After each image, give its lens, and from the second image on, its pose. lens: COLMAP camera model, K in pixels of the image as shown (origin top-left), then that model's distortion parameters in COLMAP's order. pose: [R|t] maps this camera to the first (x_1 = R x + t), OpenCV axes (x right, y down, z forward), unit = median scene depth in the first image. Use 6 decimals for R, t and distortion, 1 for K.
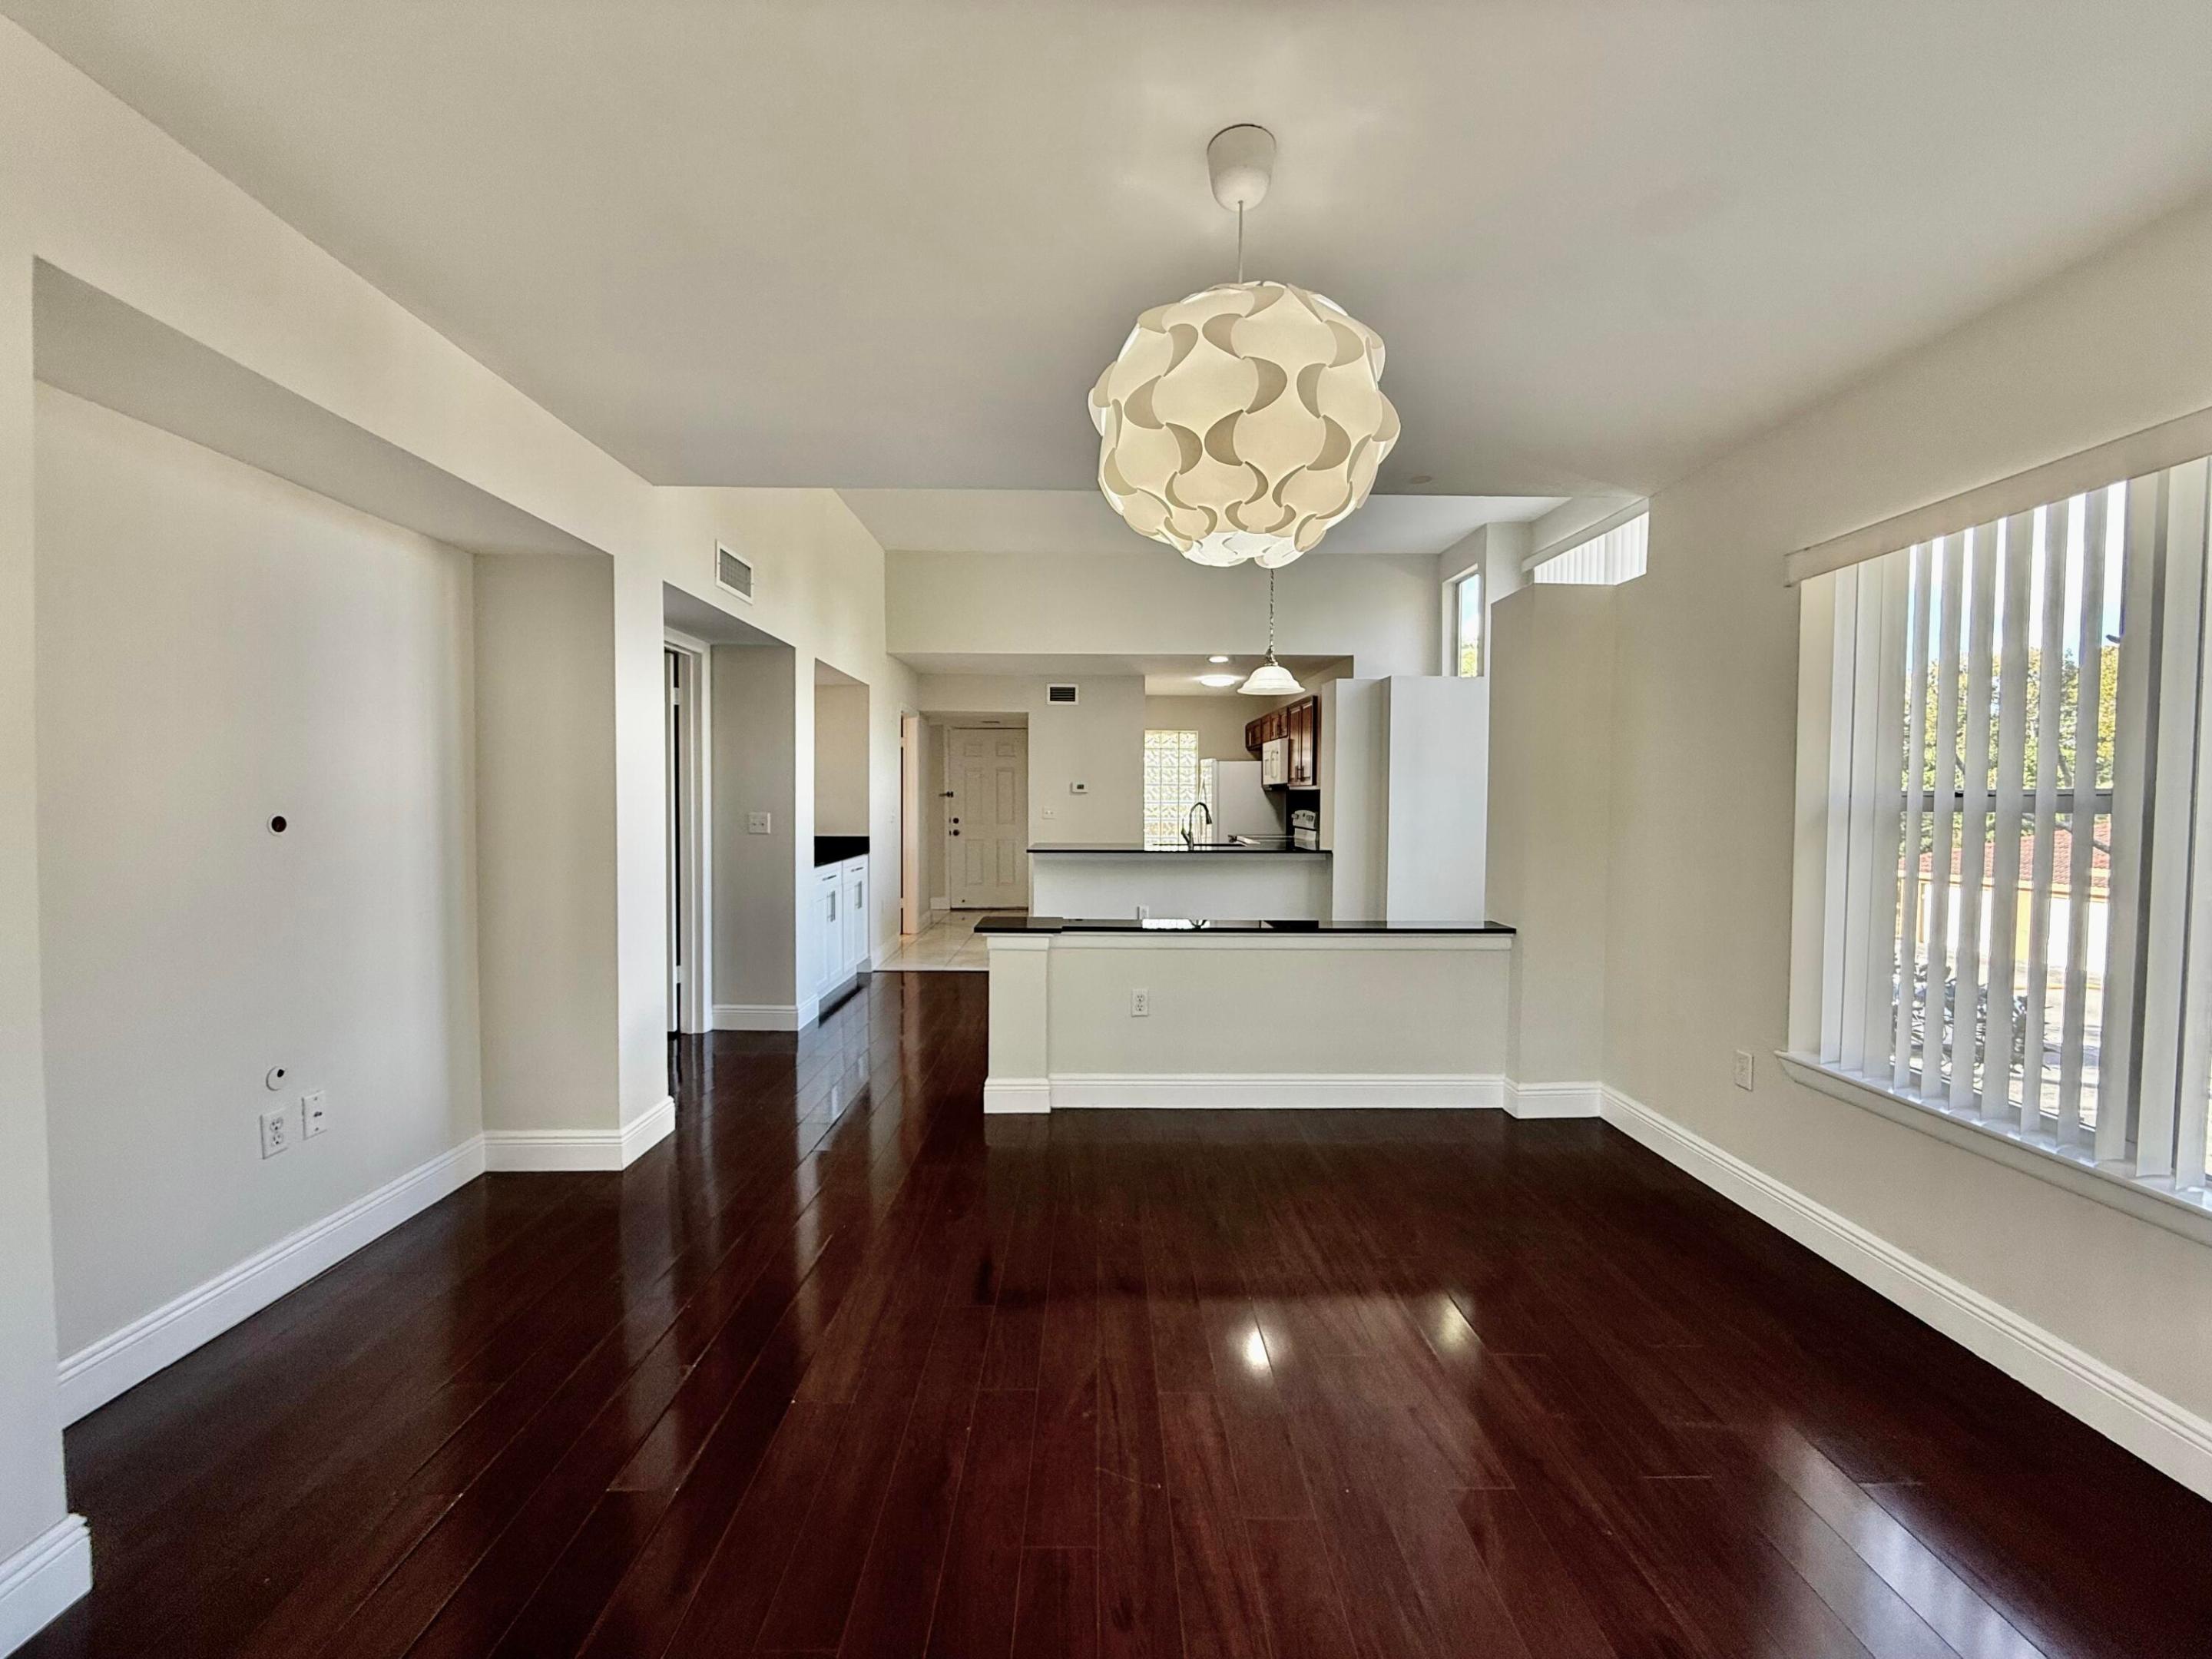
lens RADIAL K [[876.1, 0, 1099.5], [0, 876.1, 828.2], [0, 0, 1]] dist [-0.000500, -0.000038]
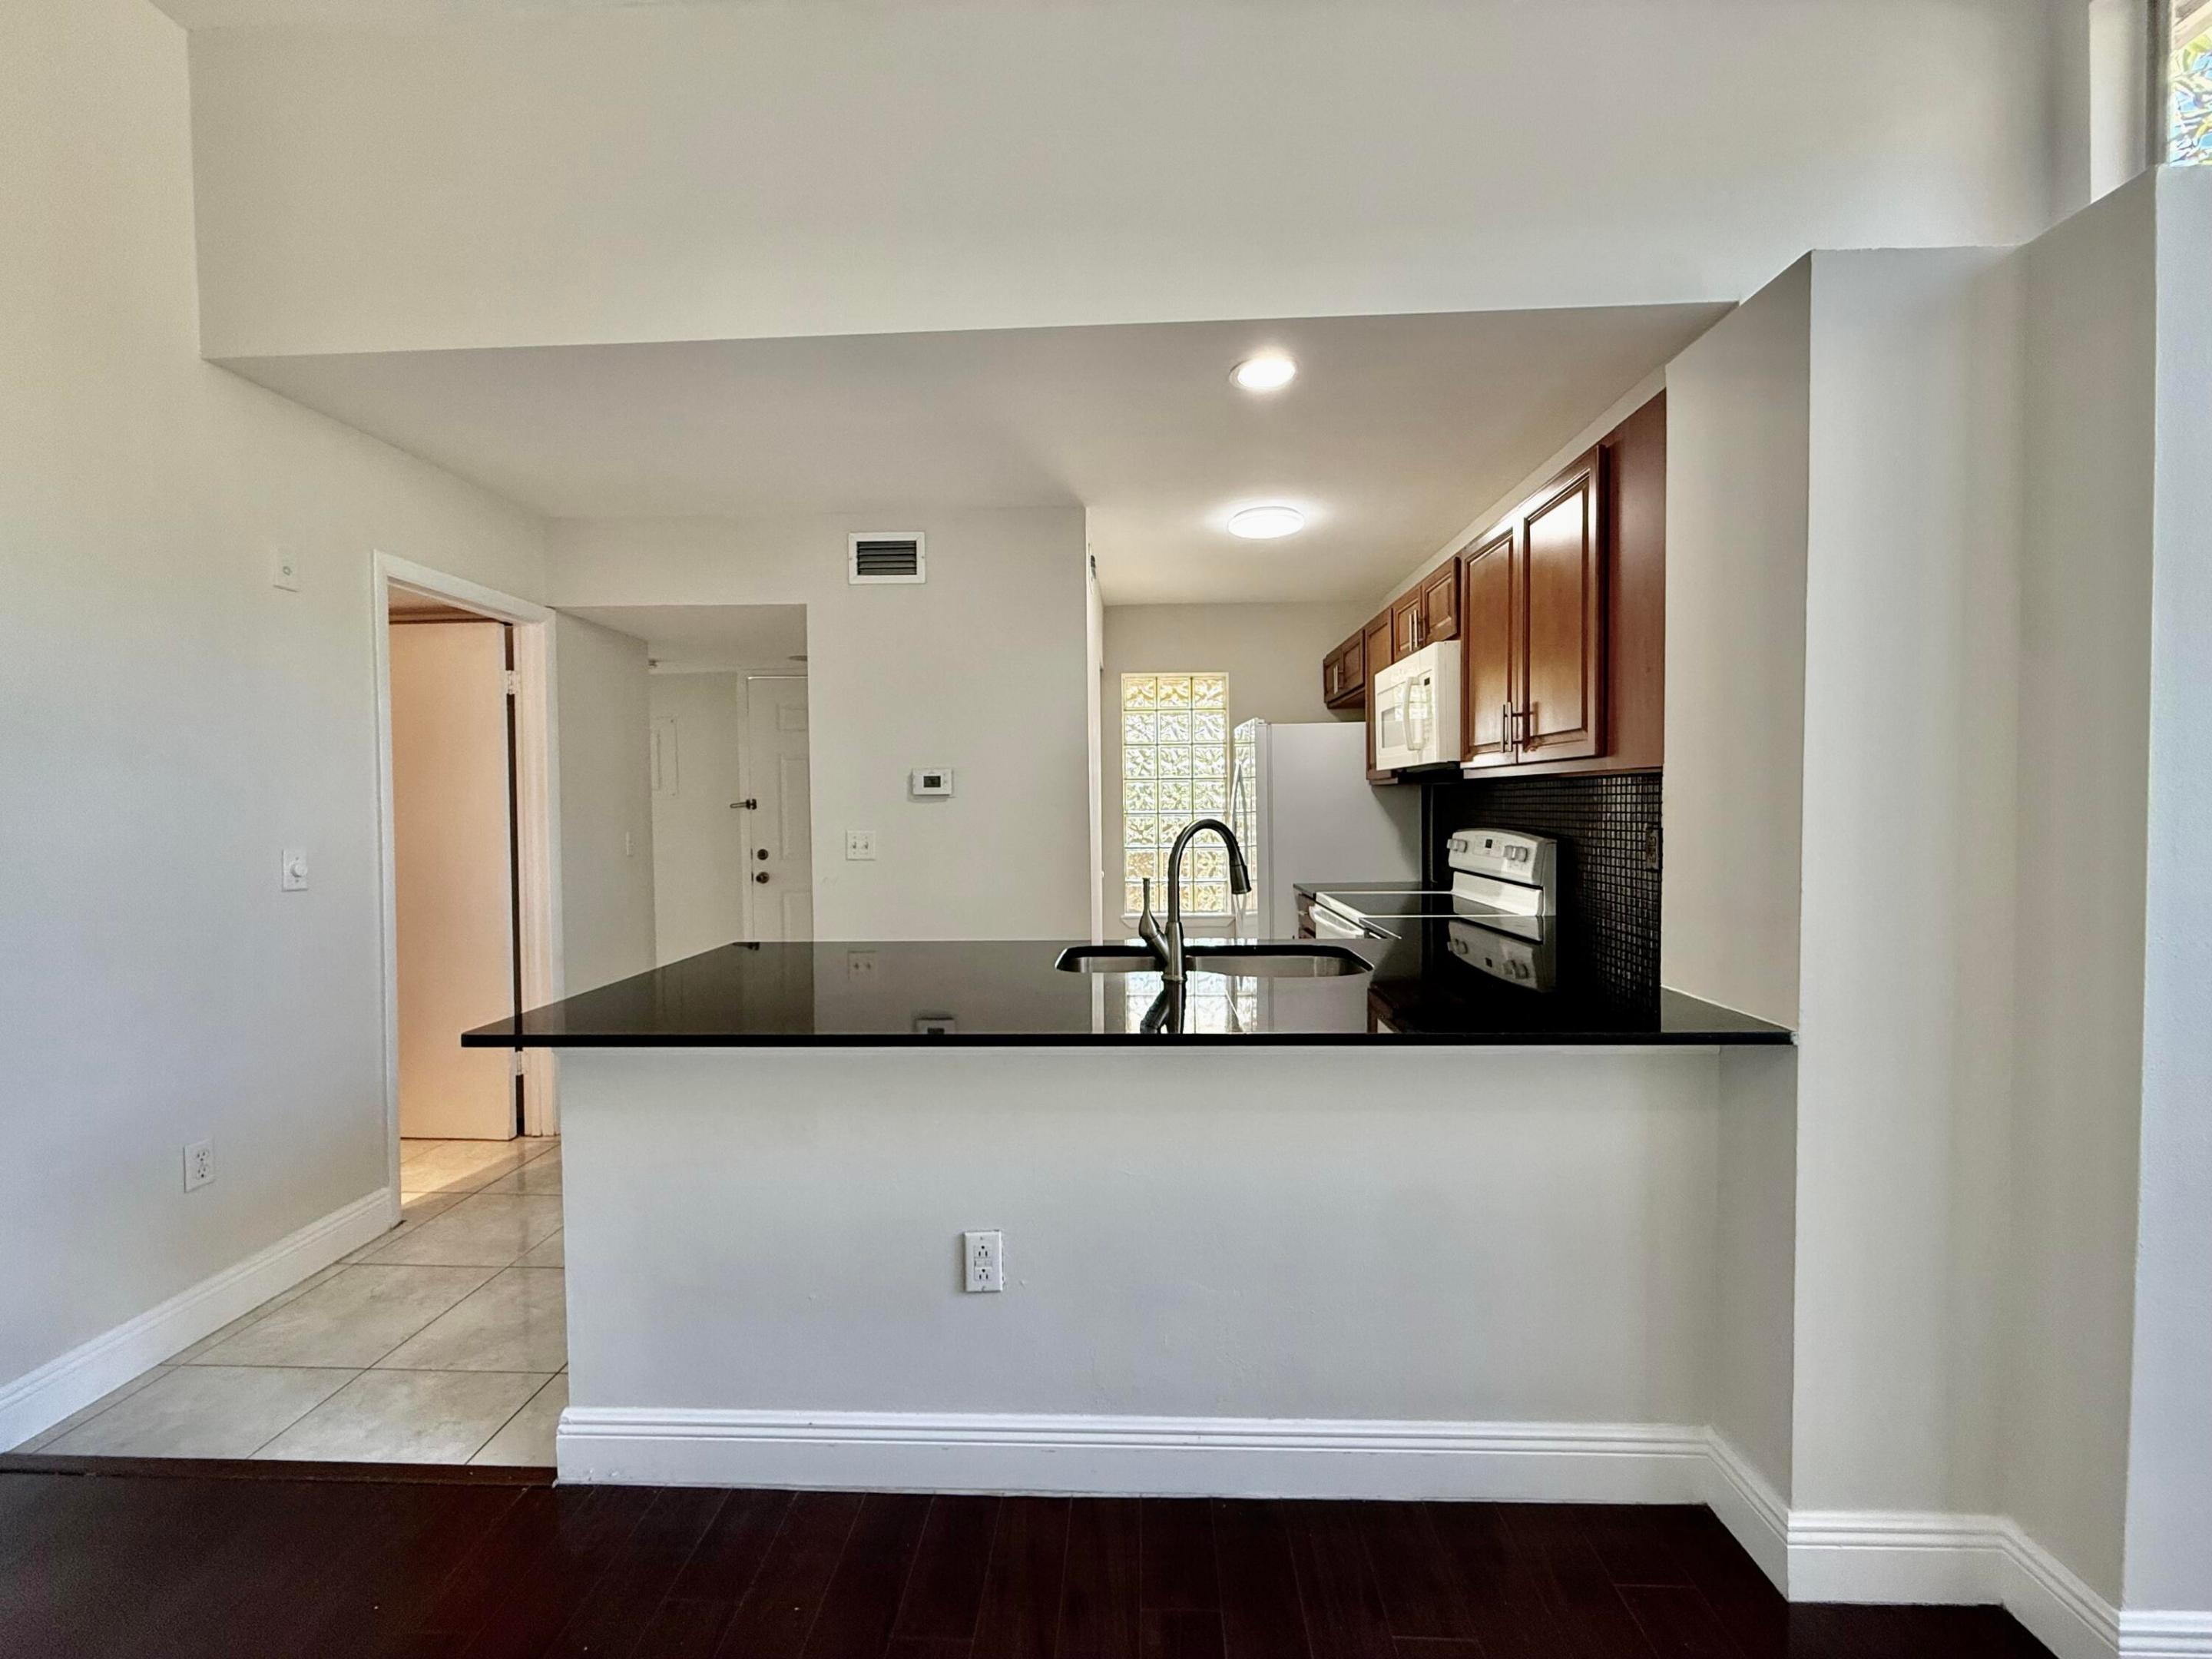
lens RADIAL K [[876.1, 0, 1106.6], [0, 876.1, 830.2], [0, 0, 1]] dist [-0.000500, -0.000038]
pose [[0.998637, -0.013238, -0.050494, 0.077327], [0.012893, 0.999891, -0.007150, -0.019499], [0.050583, 0.006489, 0.998699, 0.570956]]
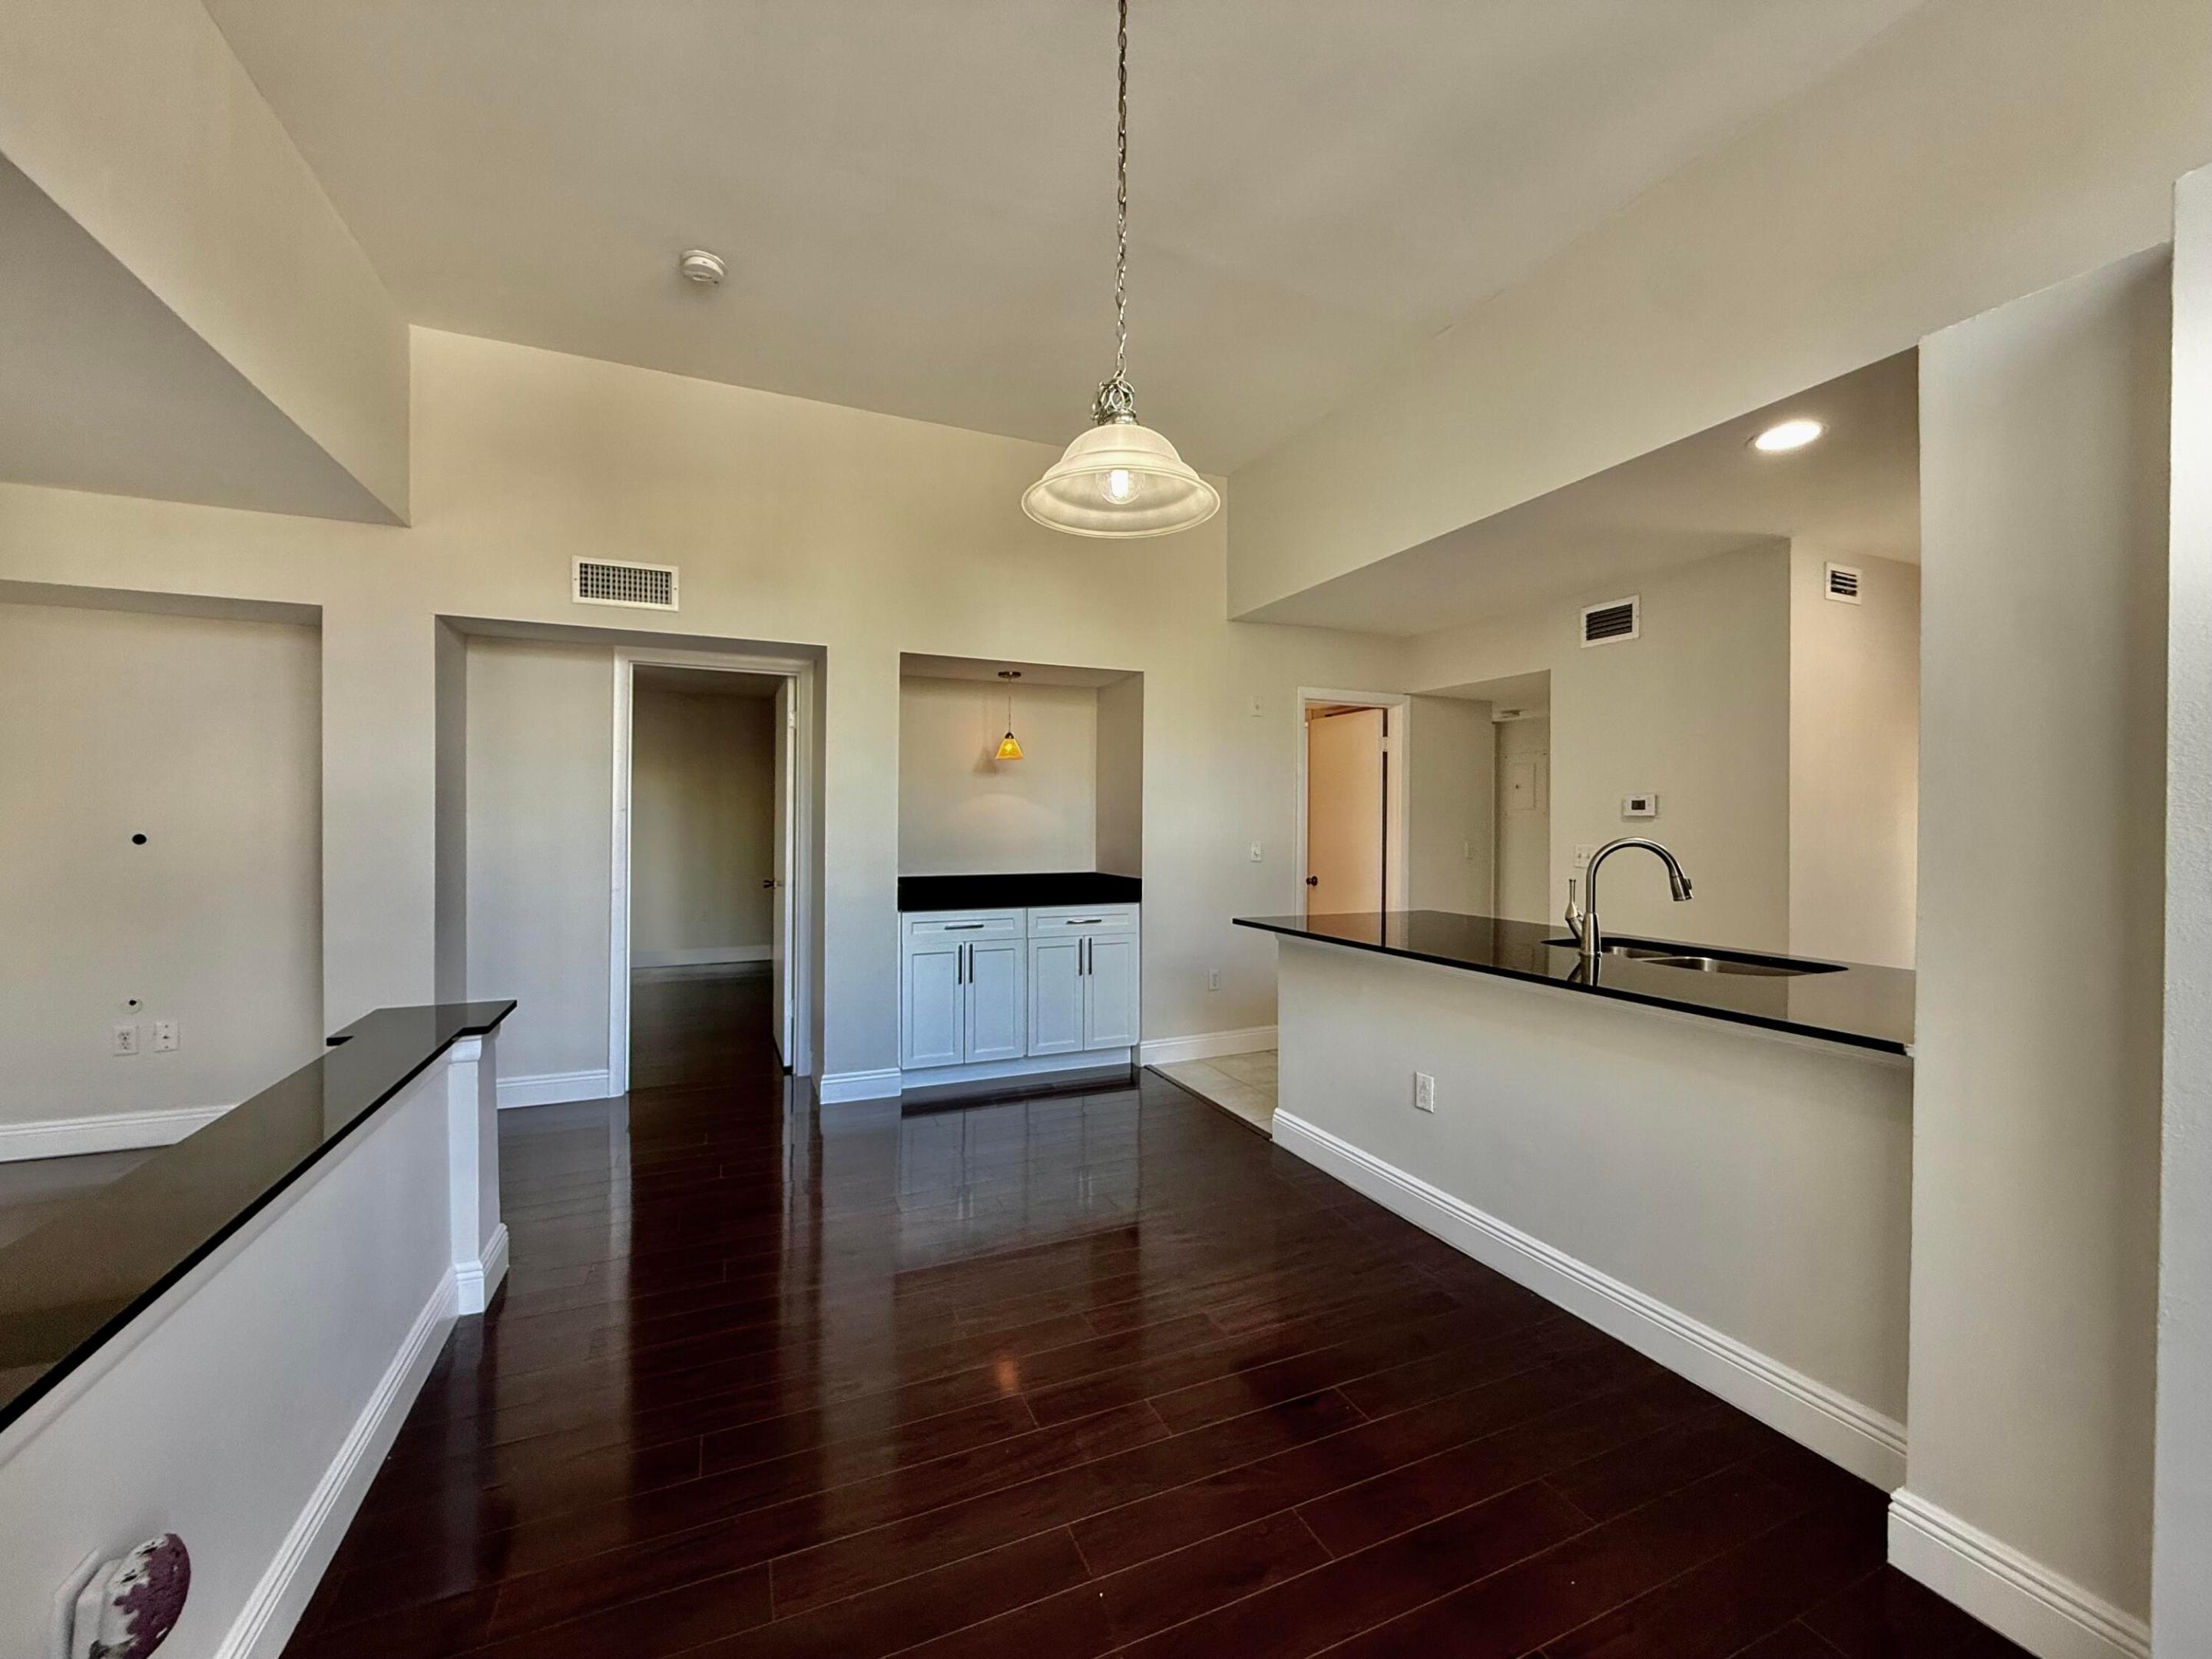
lens RADIAL K [[876.1, 0, 1095.9], [0, 876.1, 820.7], [0, 0, 1]] dist [-0.000500, -0.000038]
pose [[0.386714, -0.004060, -0.922191, 0.296498], [-0.035676, 0.999176, -0.019359, -0.017796], [0.921509, 0.040387, 0.386251, 0.516675]]
